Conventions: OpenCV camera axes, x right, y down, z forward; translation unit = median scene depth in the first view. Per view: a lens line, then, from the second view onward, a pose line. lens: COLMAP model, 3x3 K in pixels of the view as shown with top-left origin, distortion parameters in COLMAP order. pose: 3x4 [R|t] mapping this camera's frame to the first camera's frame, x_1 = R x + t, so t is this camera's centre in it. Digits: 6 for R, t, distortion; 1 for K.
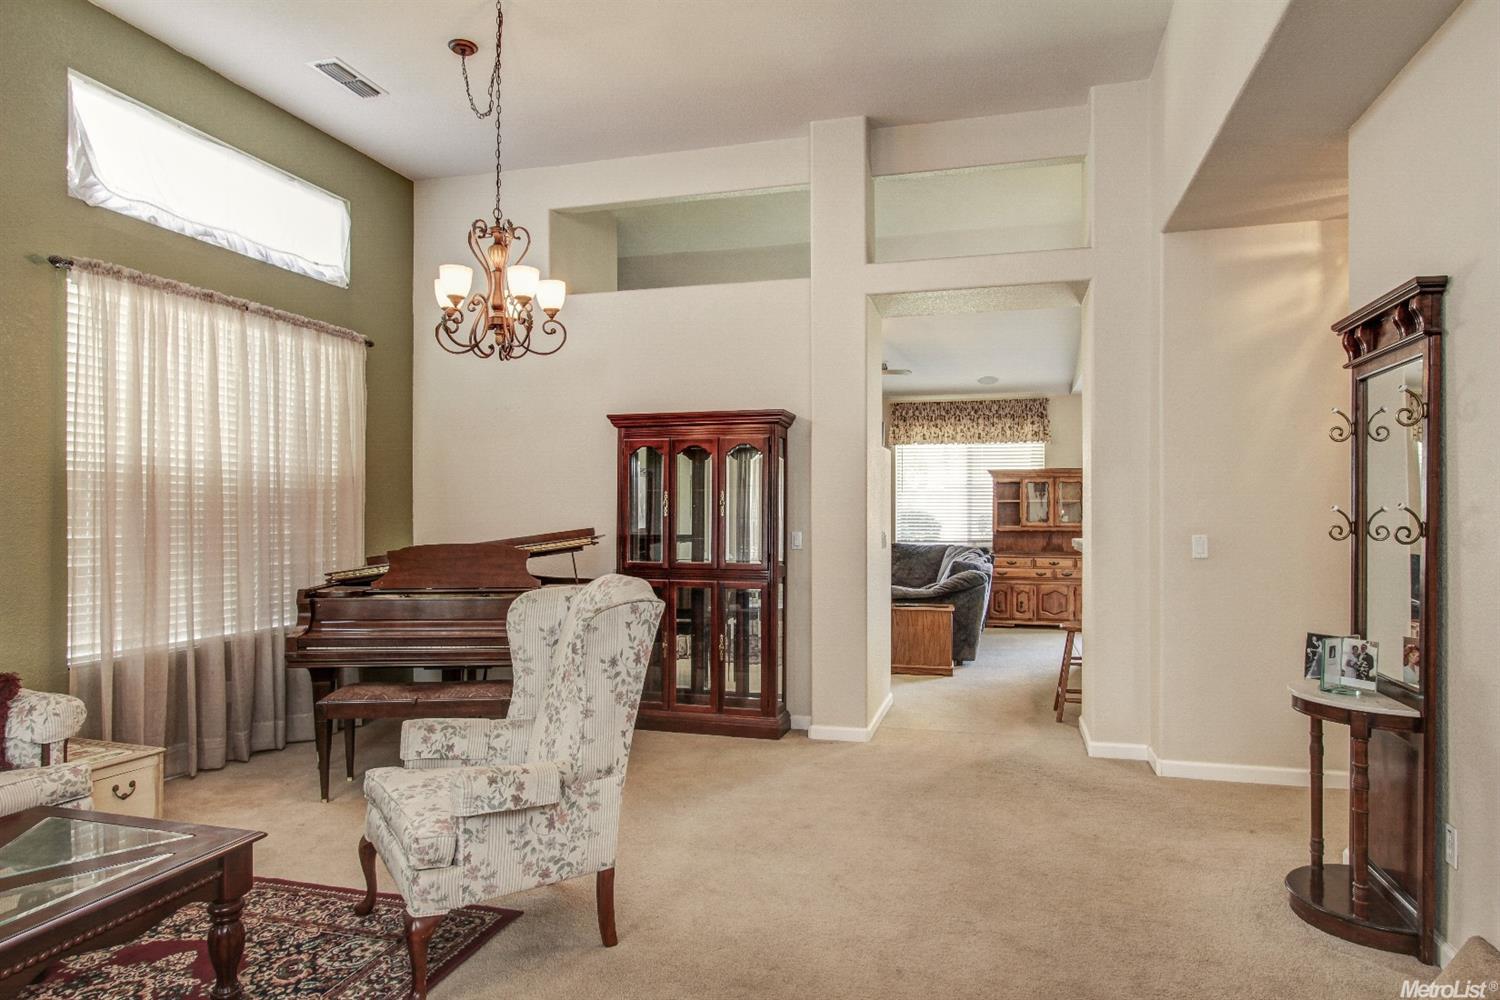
lens RADIAL K [[902.7, 0, 753.9], [0, 902.7, 507.4], [0, 0, 1]] dist [-0.017406, 0.006935]
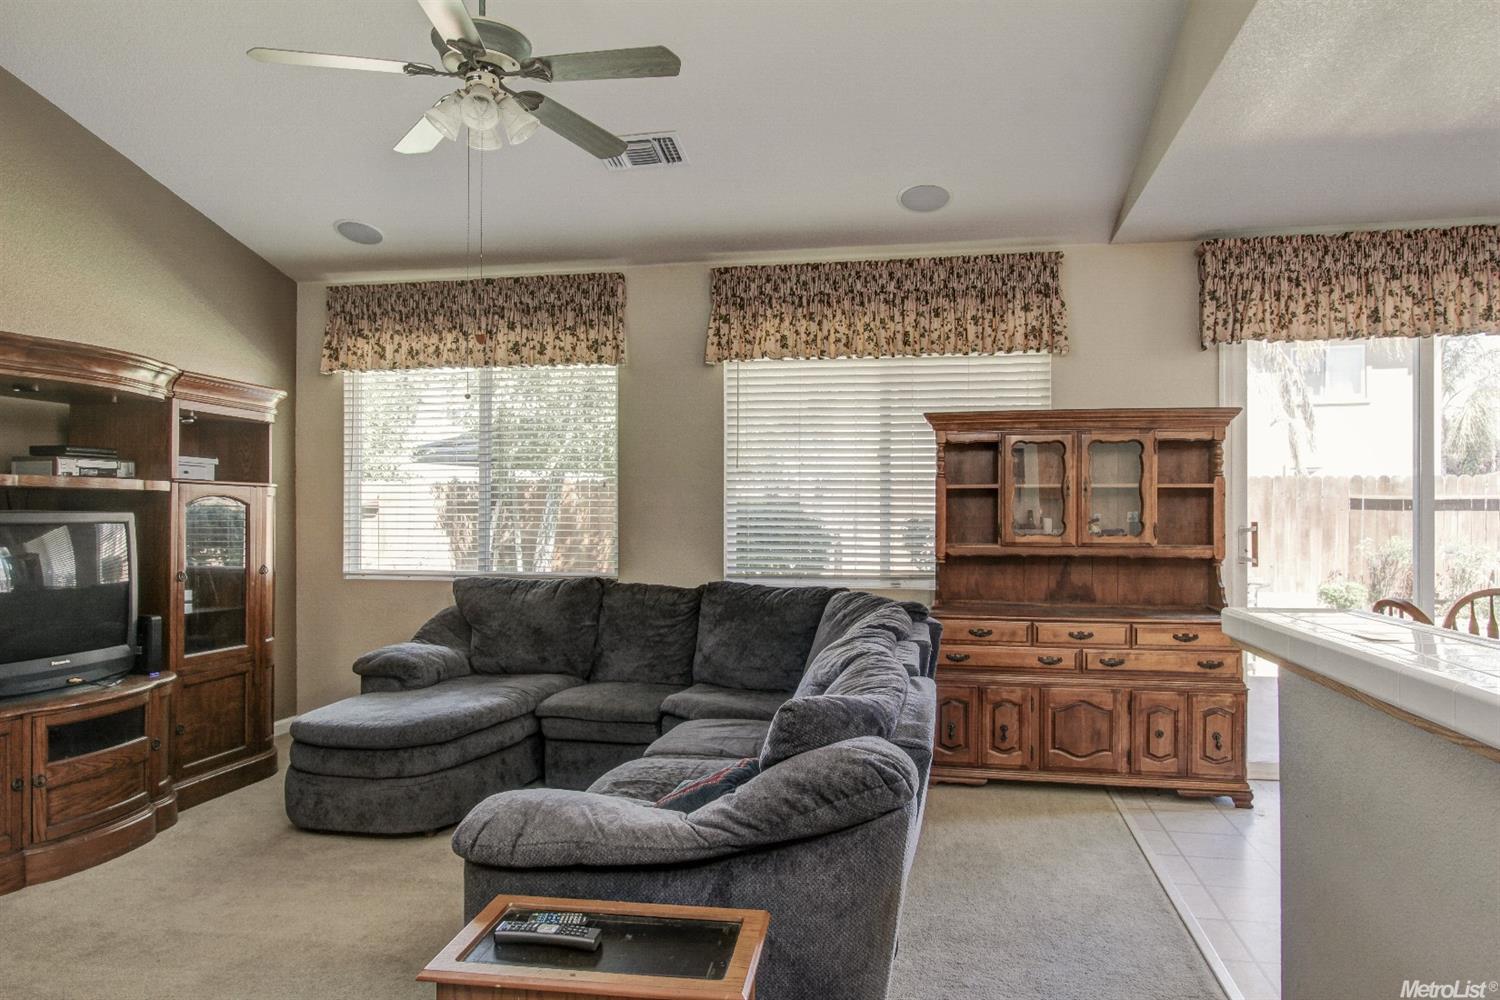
lens RADIAL K [[968.8, 0, 750.9], [0, 968.8, 513.8], [0, 0, 1]] dist [-0.008594, 0.002145]
pose [[0.996139, 0.002423, 0.087751, 0.135431], [-0.003062, 0.999970, 0.007145, 0.003282], [-0.087731, -0.007386, 0.996117, 0.543867]]
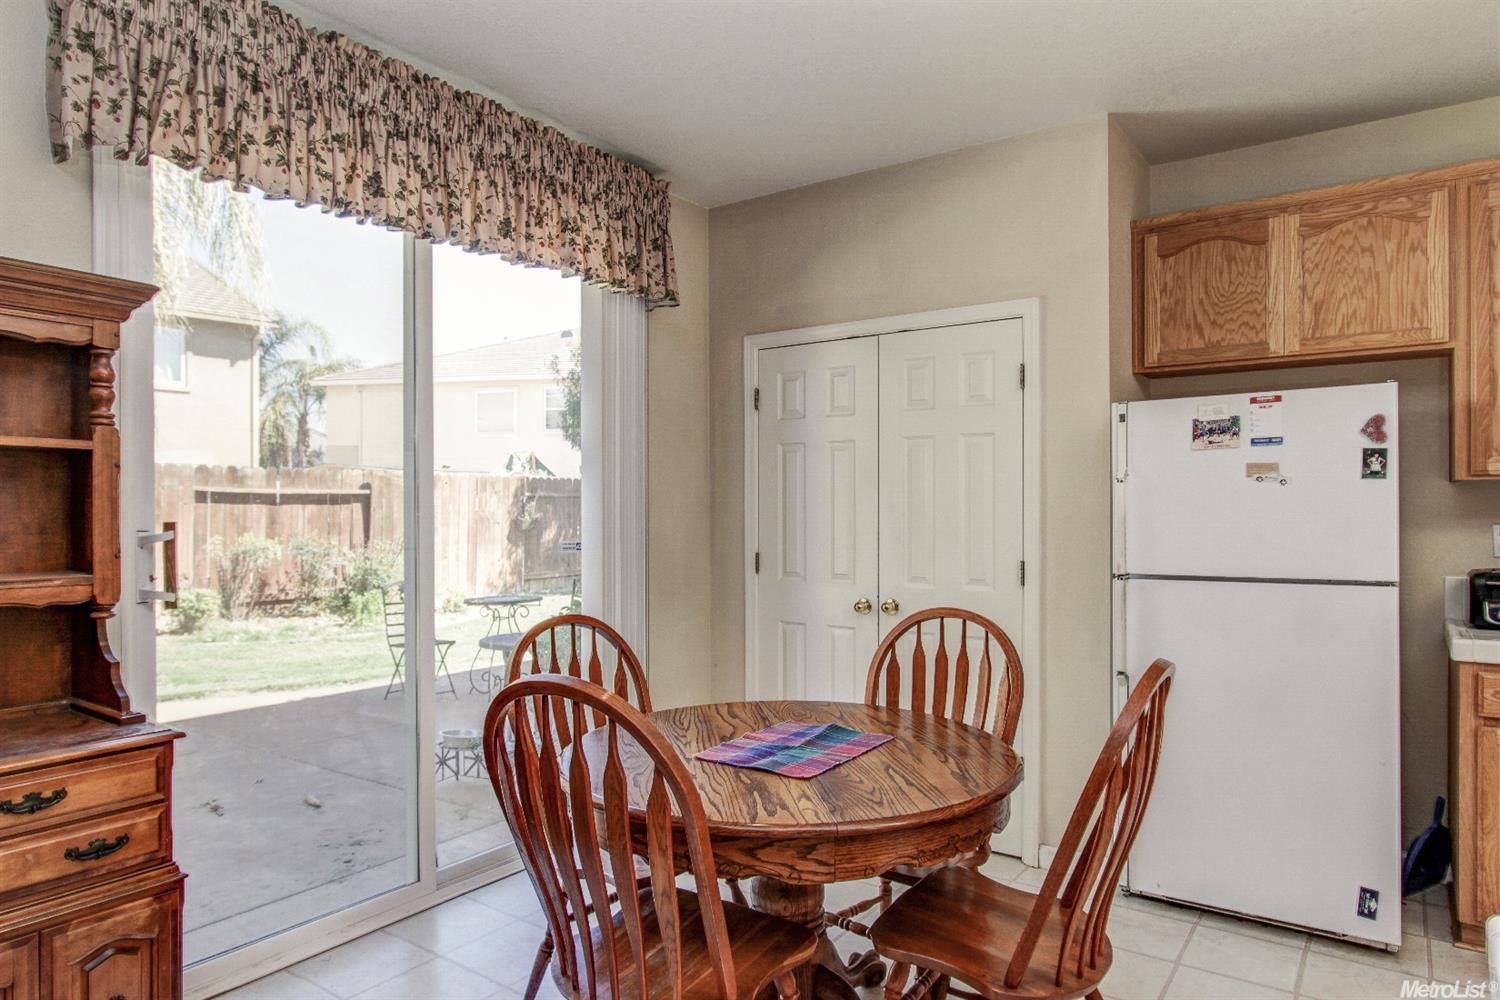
lens RADIAL K [[902.7, 0, 751.1], [0, 902.7, 513.5], [0, 0, 1]] dist [-0.017406, 0.006935]
pose [[0.321468, -0.002851, 0.946916, 0.210627], [-0.007292, 0.999958, 0.005487, 0.004603], [-0.946892, -0.008669, 0.321434, 0.693616]]
